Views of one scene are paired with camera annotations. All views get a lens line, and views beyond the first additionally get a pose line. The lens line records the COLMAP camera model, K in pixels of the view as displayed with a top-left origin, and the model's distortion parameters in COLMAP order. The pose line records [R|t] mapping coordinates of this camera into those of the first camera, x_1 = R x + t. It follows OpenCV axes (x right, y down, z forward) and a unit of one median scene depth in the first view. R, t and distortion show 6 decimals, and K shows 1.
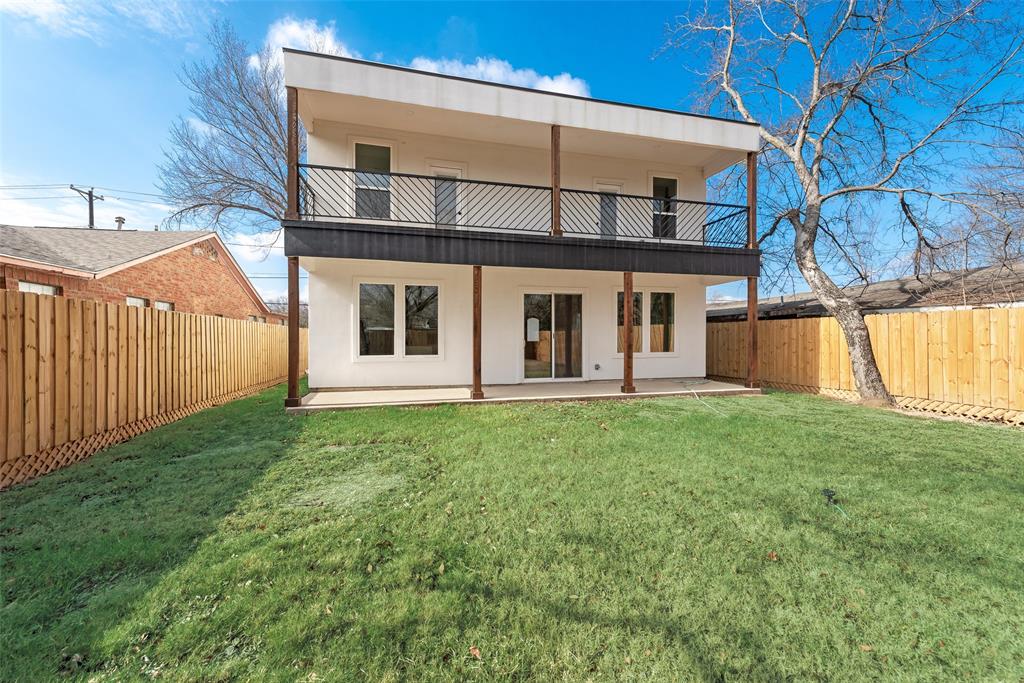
lens RADIAL K [[408.9, 0, 512.8], [0, 408.9, 338.4], [0, 0, 1]] dist [0.018346, -0.000508]
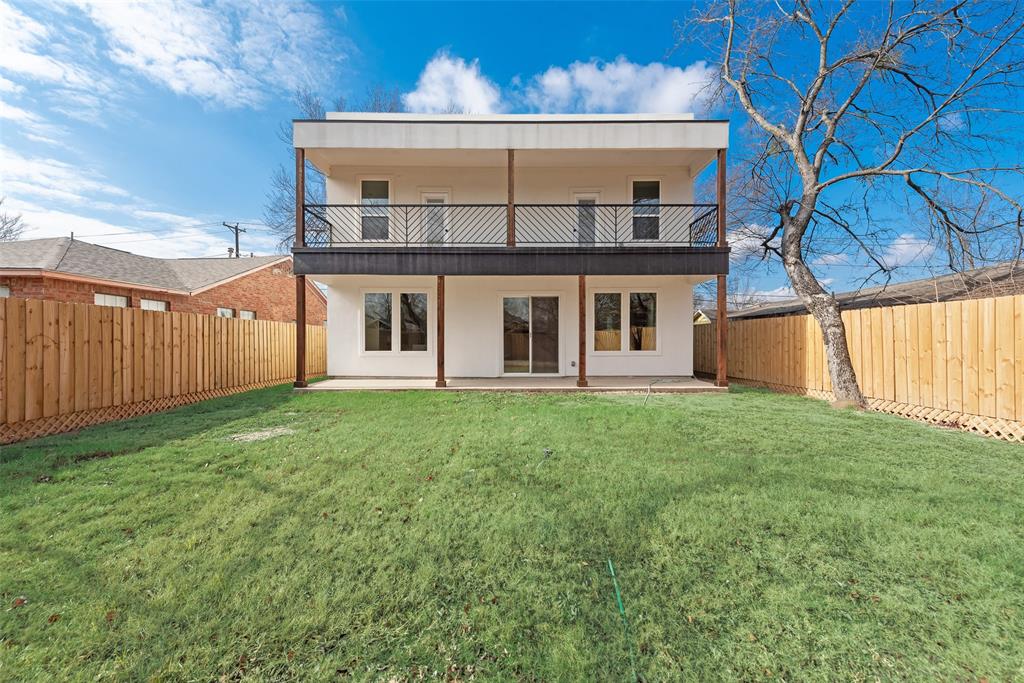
lens RADIAL K [[408.9, 0, 510.1], [0, 408.9, 340.2], [0, 0, 1]] dist [0.018346, -0.000508]
pose [[0.968442, -0.000142, -0.249241, 0.359576], [-0.000502, 0.999997, -0.002521, 0.012201], [0.249240, 0.002567, 0.968438, -0.093394]]
